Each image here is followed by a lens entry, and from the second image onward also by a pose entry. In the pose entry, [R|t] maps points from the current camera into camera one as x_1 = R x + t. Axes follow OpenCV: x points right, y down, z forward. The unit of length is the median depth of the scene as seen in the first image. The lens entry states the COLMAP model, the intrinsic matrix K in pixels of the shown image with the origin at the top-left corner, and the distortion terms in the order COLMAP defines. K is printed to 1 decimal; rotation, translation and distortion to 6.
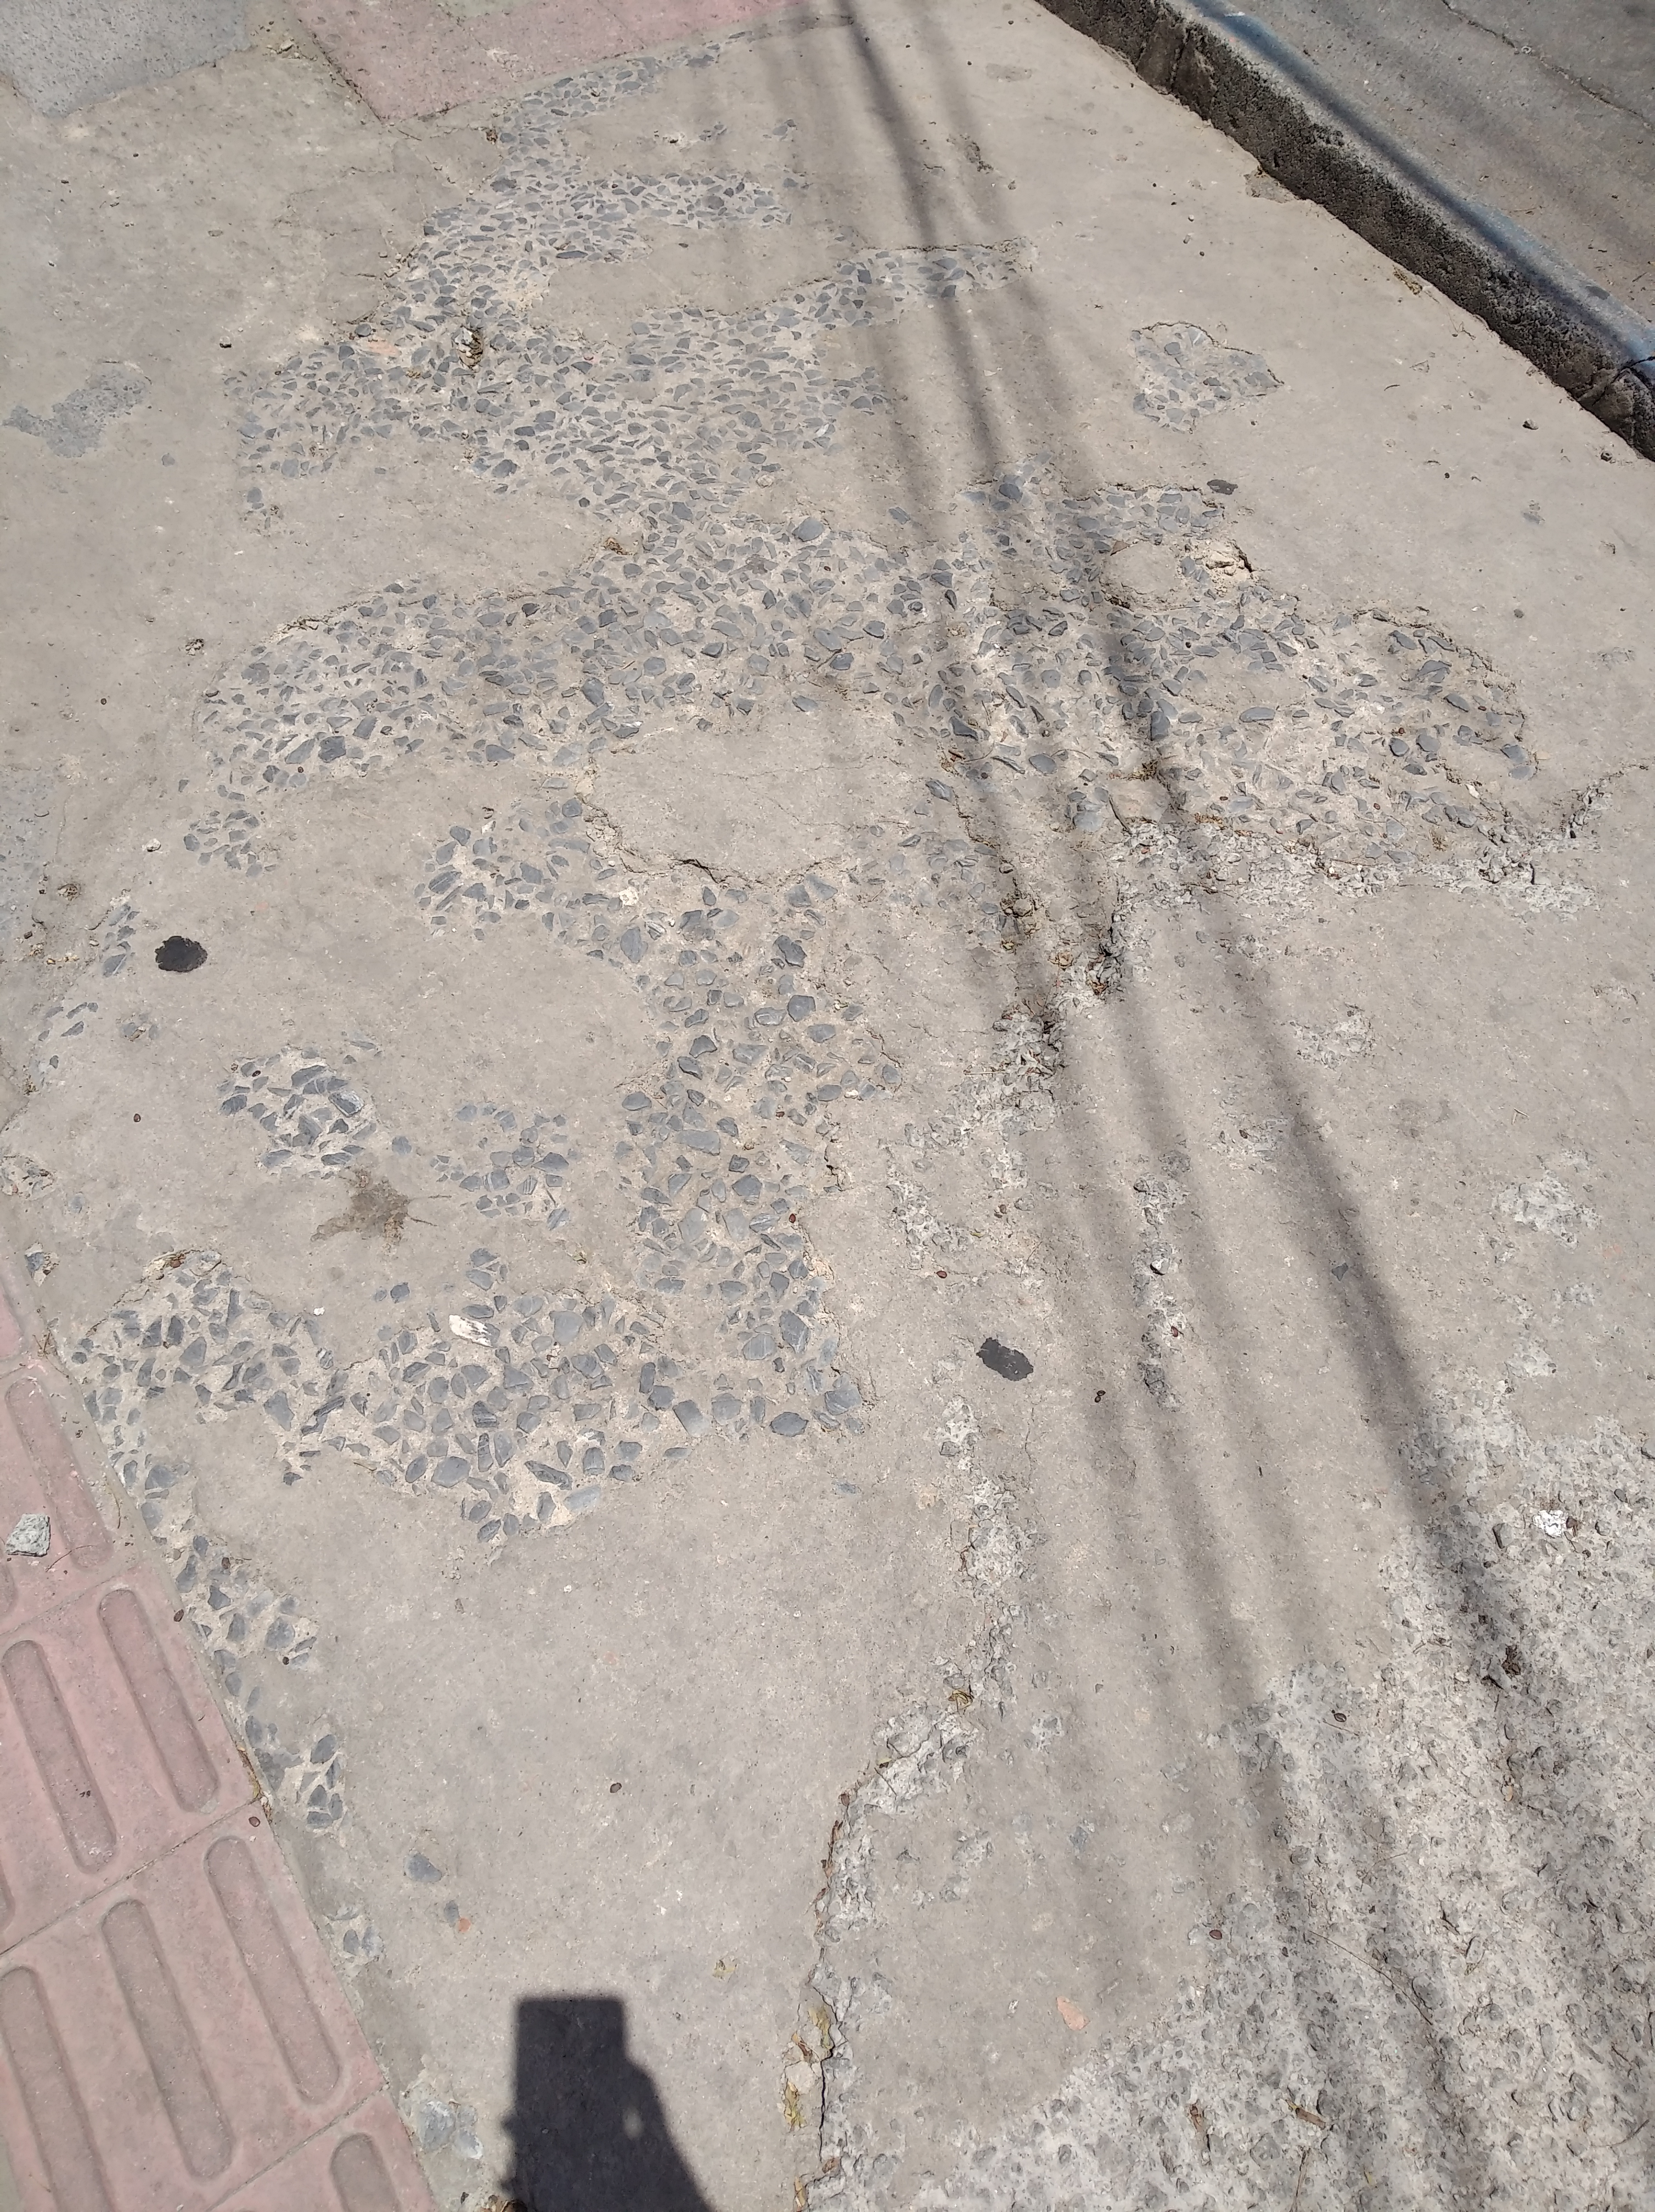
lens RADIAL K [[1733.8, 0, 827.5], [0, 1733.8, 1106.0], [0, 0, 1]] dist [0.040979, -0.058586]
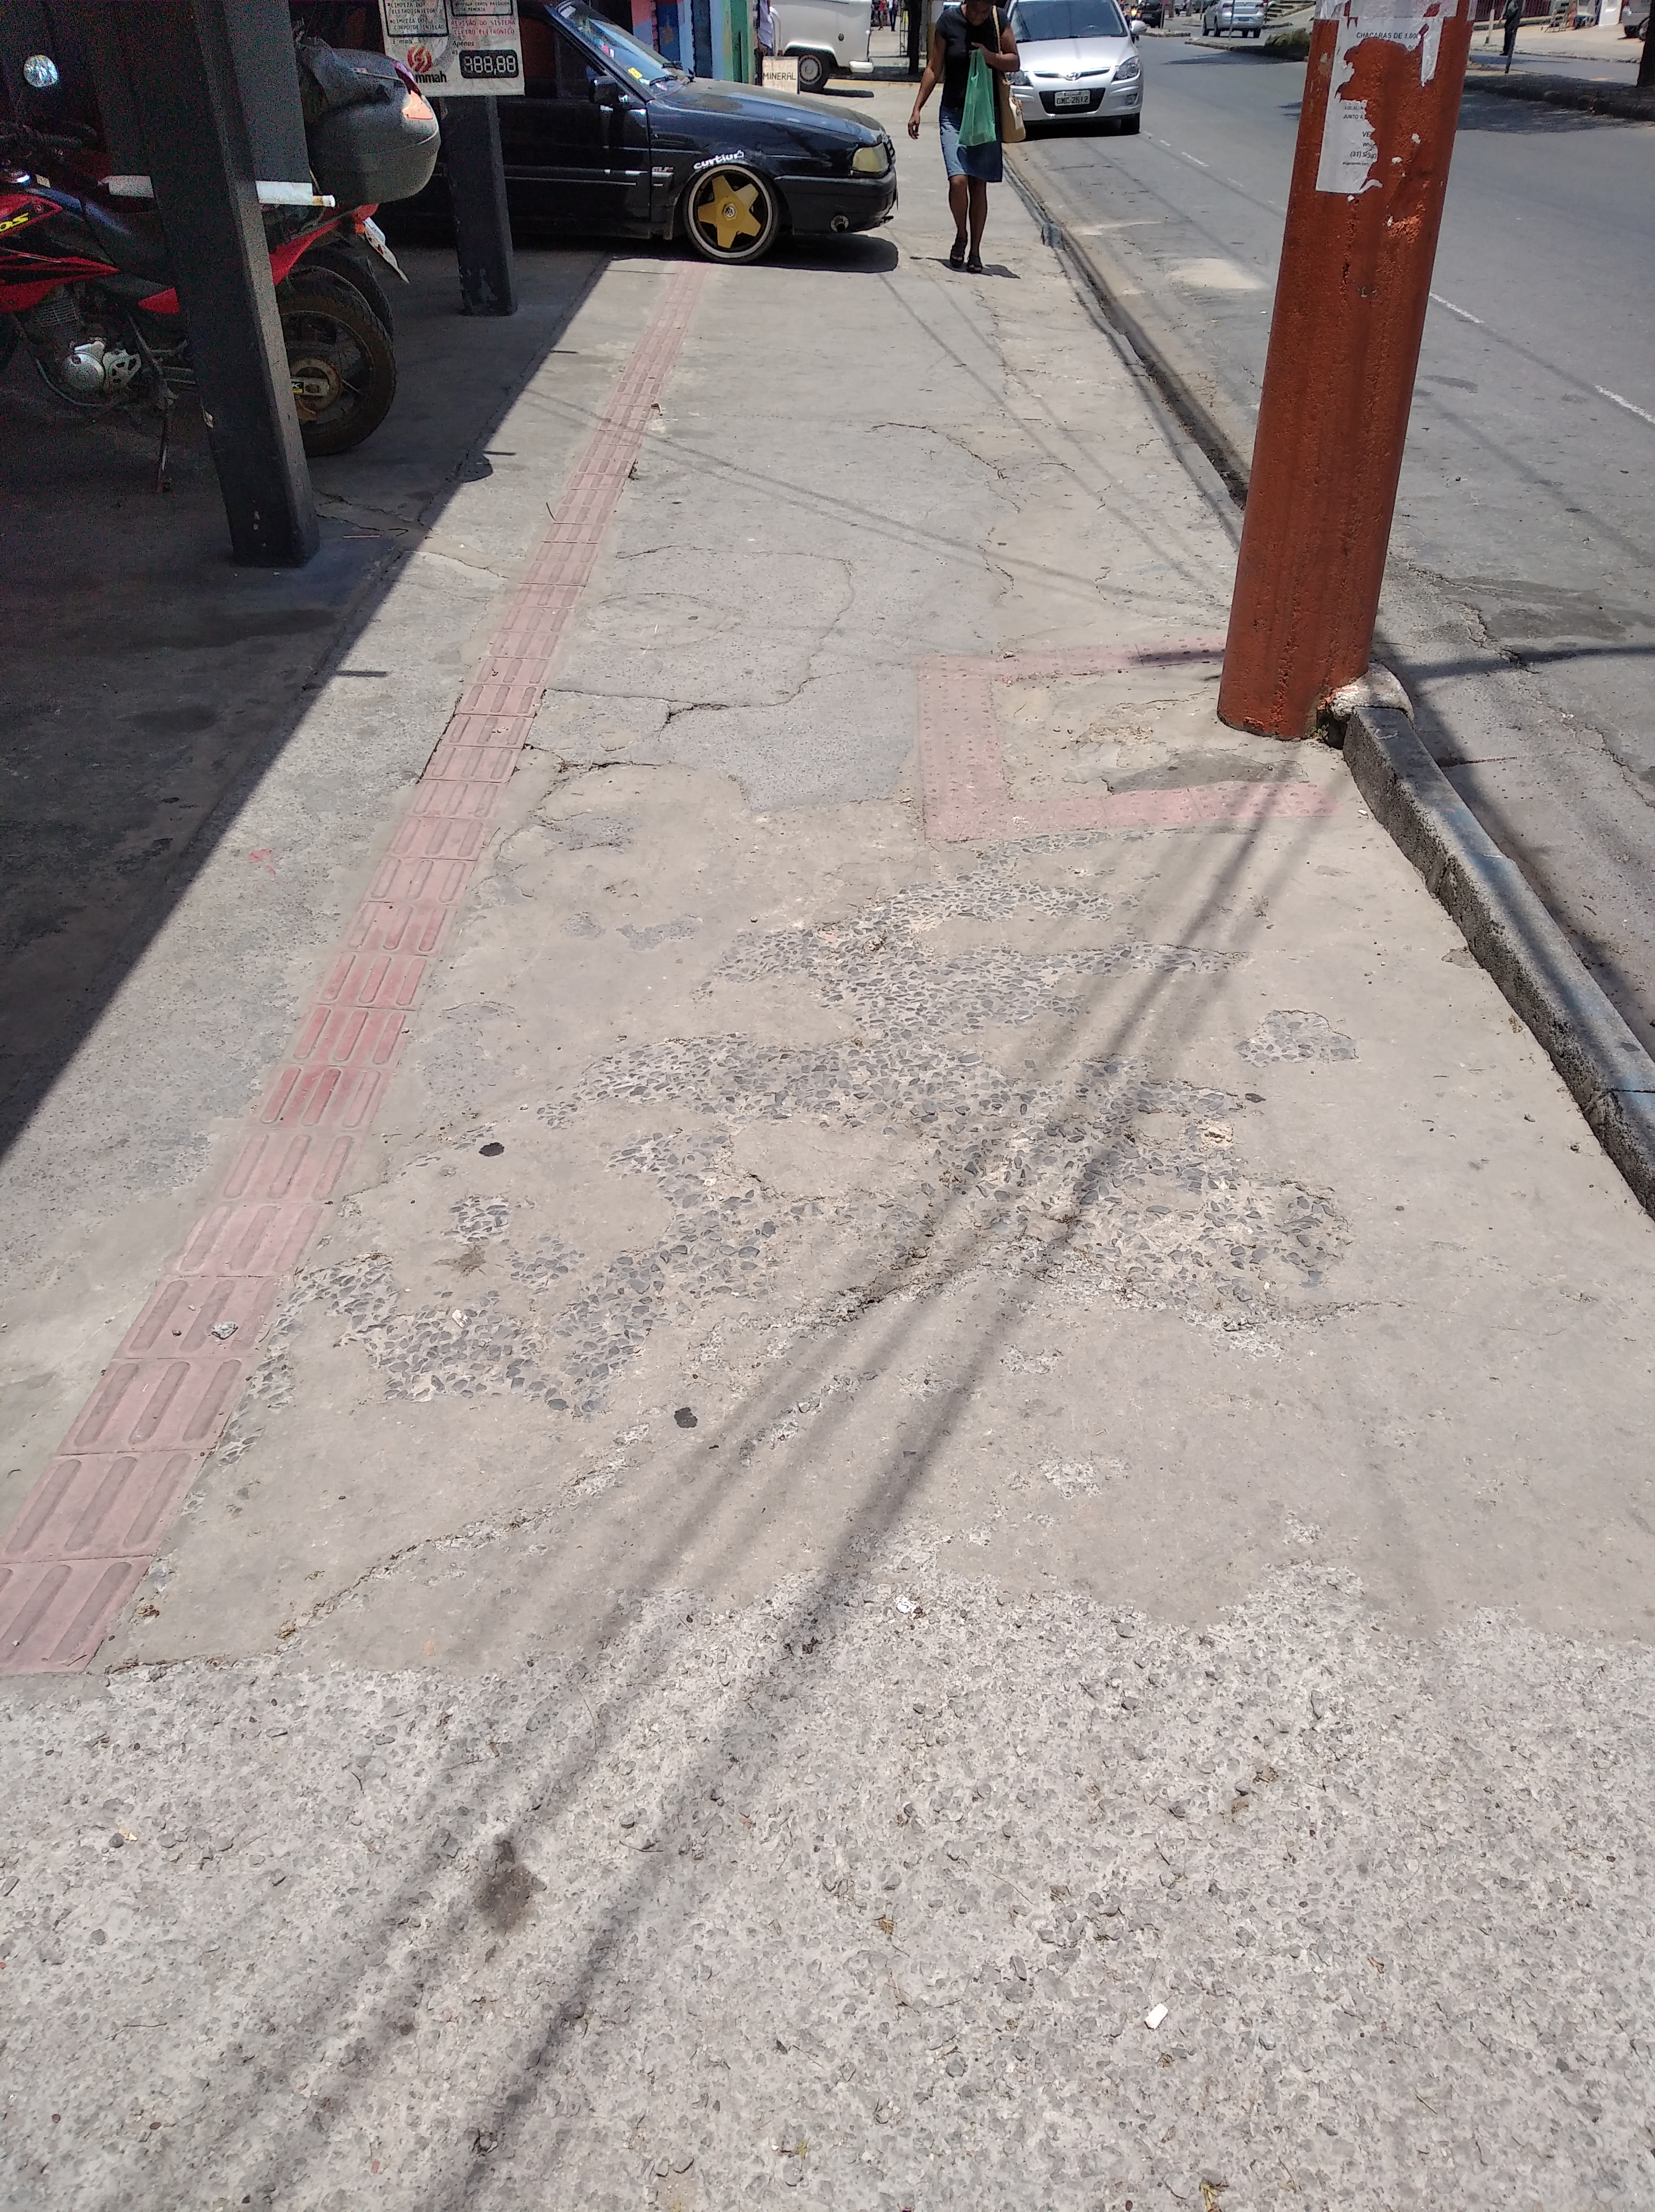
lens RADIAL K [[1684.5, 0, 827.5], [0, 1684.5, 1106.0], [0, 0, 1]] dist [0.092086, -0.173280]
pose [[0.835641, 0.209464, -0.507769, 0.723843], [-0.404610, 0.859935, -0.311132, 0.252738], [0.371477, 0.465443, 0.803348, -0.271819]]
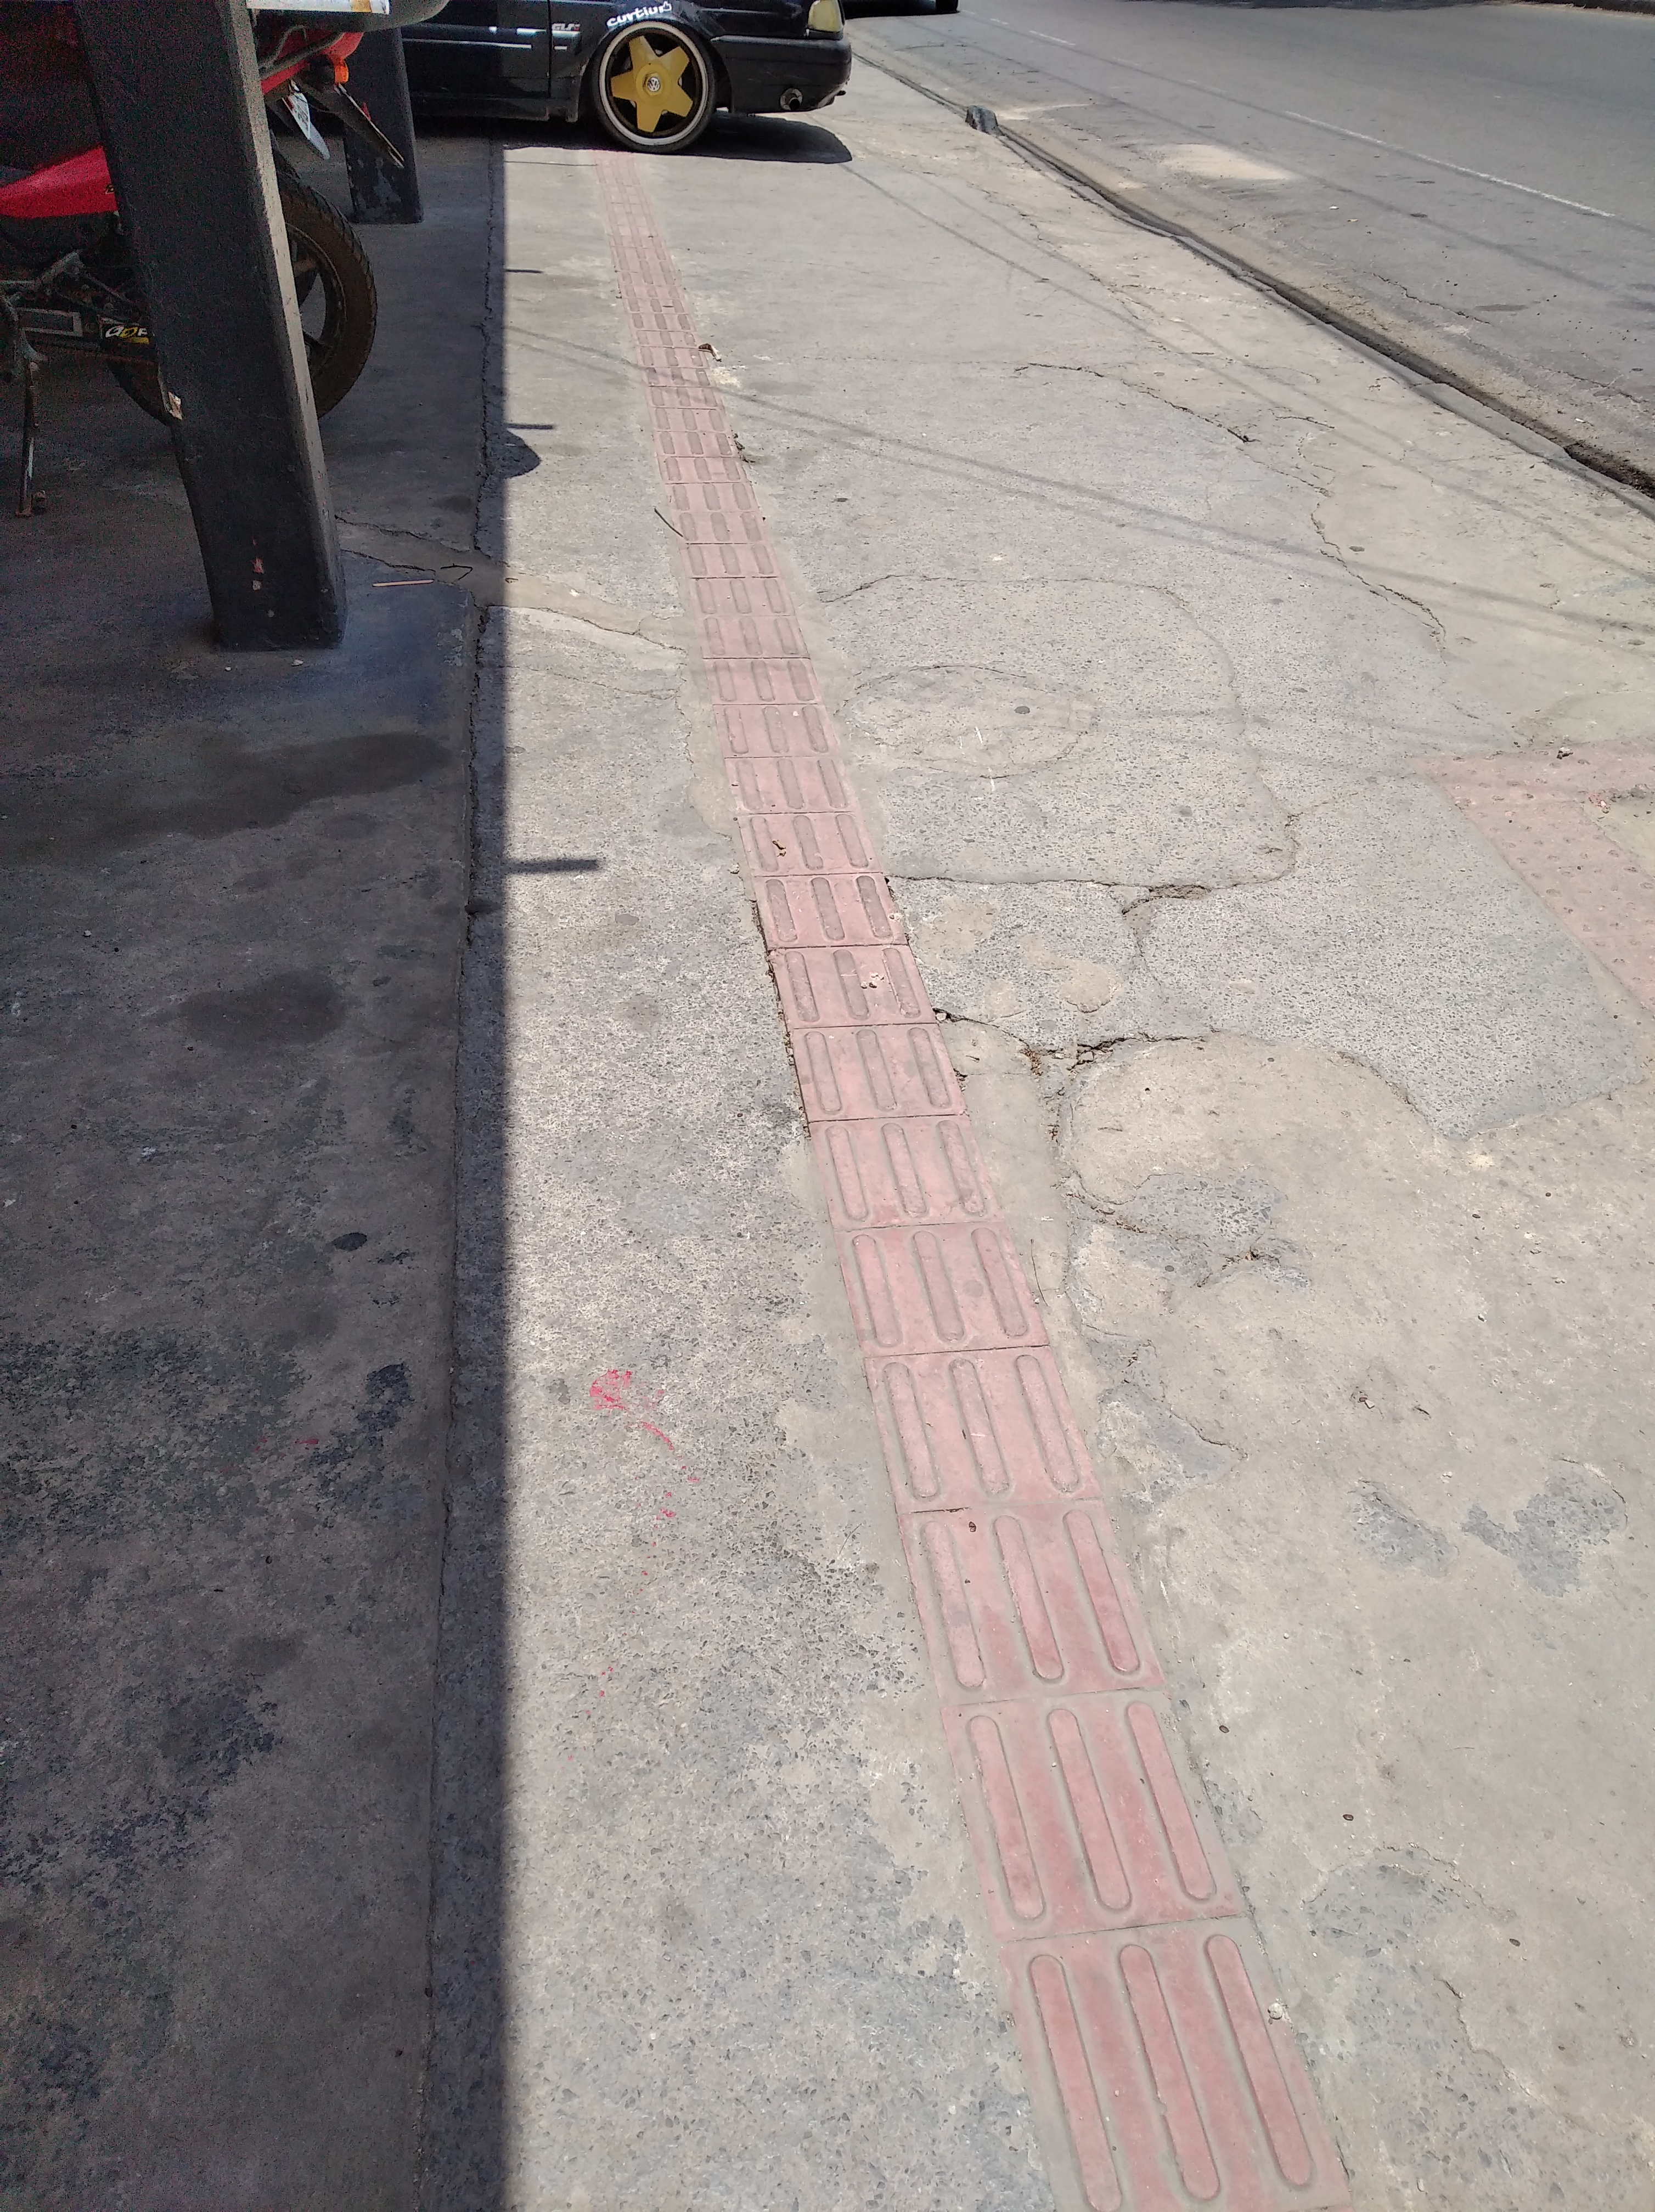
lens RADIAL K [[1733.8, 0, 827.5], [0, 1733.8, 1106.0], [0, 0, 1]] dist [0.040979, -0.058586]
pose [[0.910427, 0.154727, -0.383644, -0.523631], [-0.291380, 0.898165, -0.329238, -0.238414], [0.293634, 0.411533, 0.862798, 0.124011]]
